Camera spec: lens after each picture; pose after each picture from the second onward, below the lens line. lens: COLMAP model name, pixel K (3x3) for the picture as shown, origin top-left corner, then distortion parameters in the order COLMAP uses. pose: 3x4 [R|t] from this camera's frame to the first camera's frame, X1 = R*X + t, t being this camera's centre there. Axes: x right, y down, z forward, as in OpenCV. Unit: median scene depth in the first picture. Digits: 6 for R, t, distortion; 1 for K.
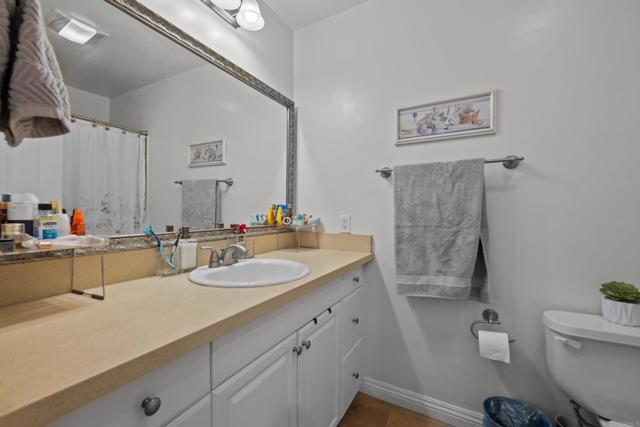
lens RADIAL K [[262.7, 0, 319.8], [0, 262.7, 212.6], [0, 0, 1]] dist [0.000049, 0.000359]
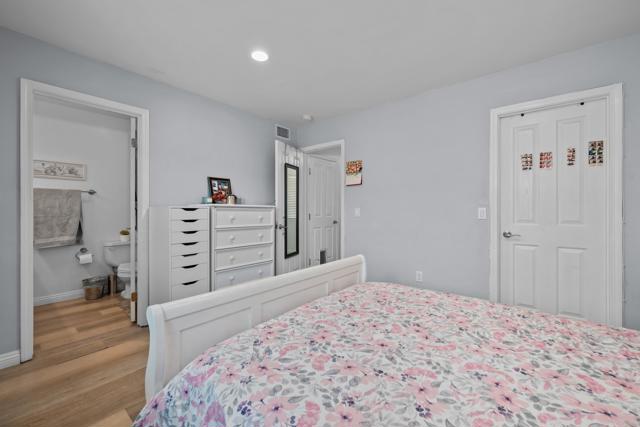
lens RADIAL K [[262.7, 0, 319.5], [0, 262.7, 214.0], [0, 0, 1]] dist [0.000049, 0.000359]
pose [[0.175907, -0.002504, 0.984404, -1.497887], [0.003377, 0.999992, 0.001941, 0.035510], [-0.984401, 0.002983, 0.175914, -1.757565]]
